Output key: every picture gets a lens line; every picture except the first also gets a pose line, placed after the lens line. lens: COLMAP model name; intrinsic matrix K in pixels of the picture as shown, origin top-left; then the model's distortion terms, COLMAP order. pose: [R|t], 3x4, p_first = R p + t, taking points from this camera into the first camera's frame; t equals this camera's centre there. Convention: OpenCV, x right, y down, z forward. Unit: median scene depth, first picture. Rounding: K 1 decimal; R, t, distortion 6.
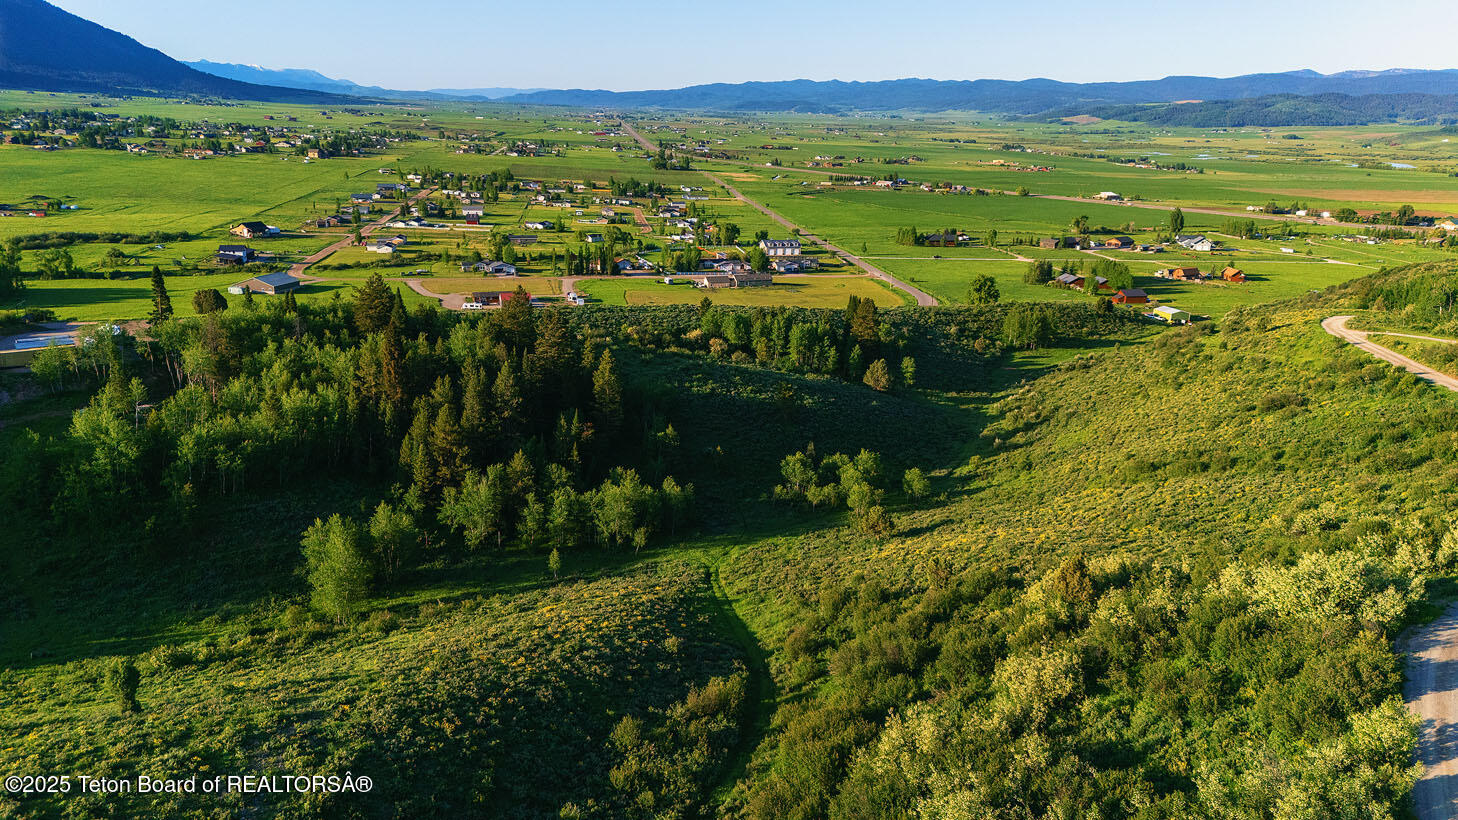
lens RADIAL K [[1089.4, 0, 726.4], [0, 1089.4, 407.0], [0, 0, 1]] dist [0.071149, -0.048684]
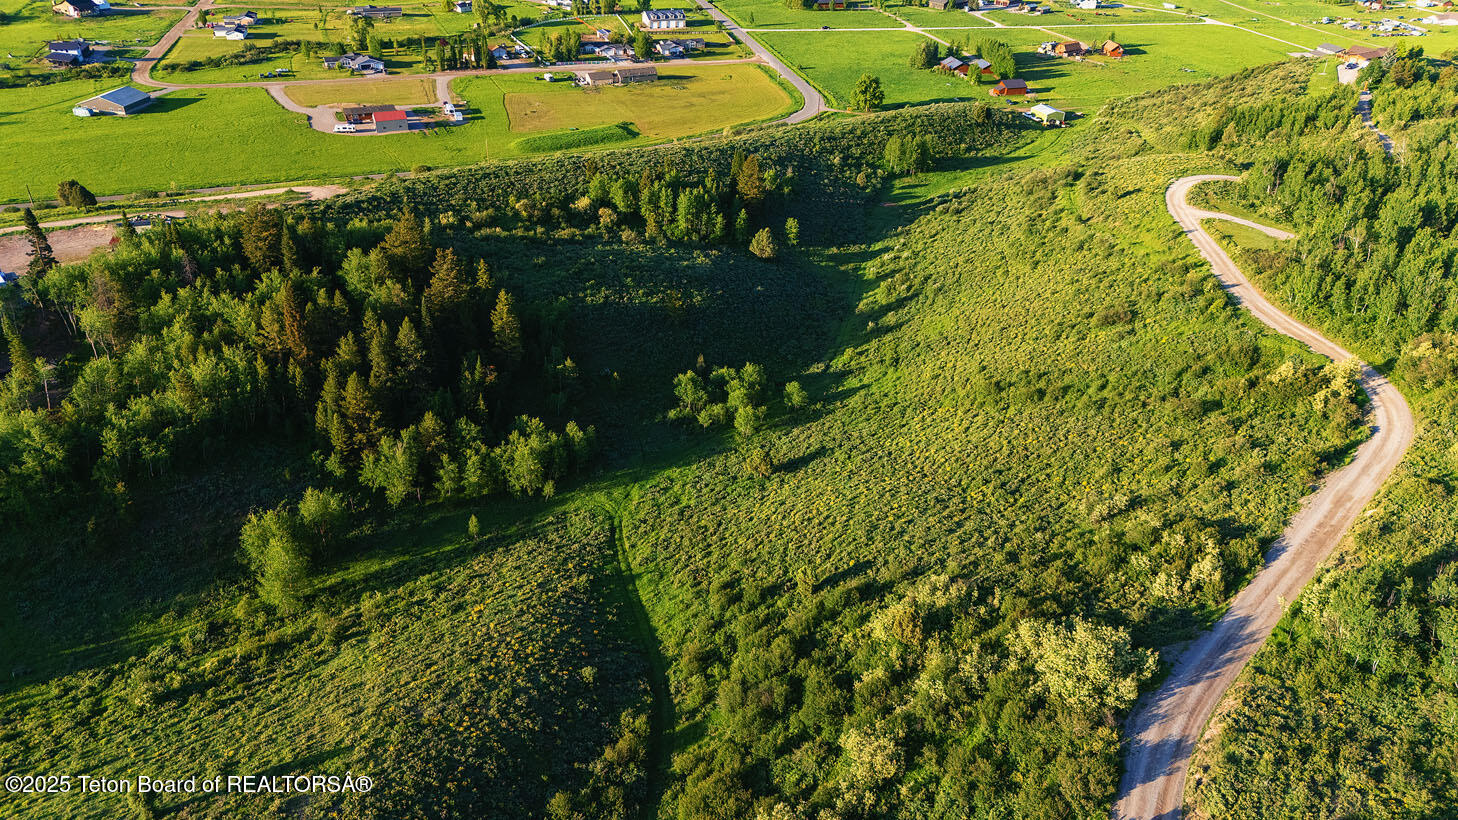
lens RADIAL K [[1089.4, 0, 730.2], [0, 1089.4, 413.0], [0, 0, 1]] dist [0.071149, -0.048684]
pose [[0.994531, -0.046152, 0.093687, 0.003621], [0.020234, 0.965212, 0.260686, -0.210847], [-0.102459, -0.257364, 0.960867, -0.061995]]
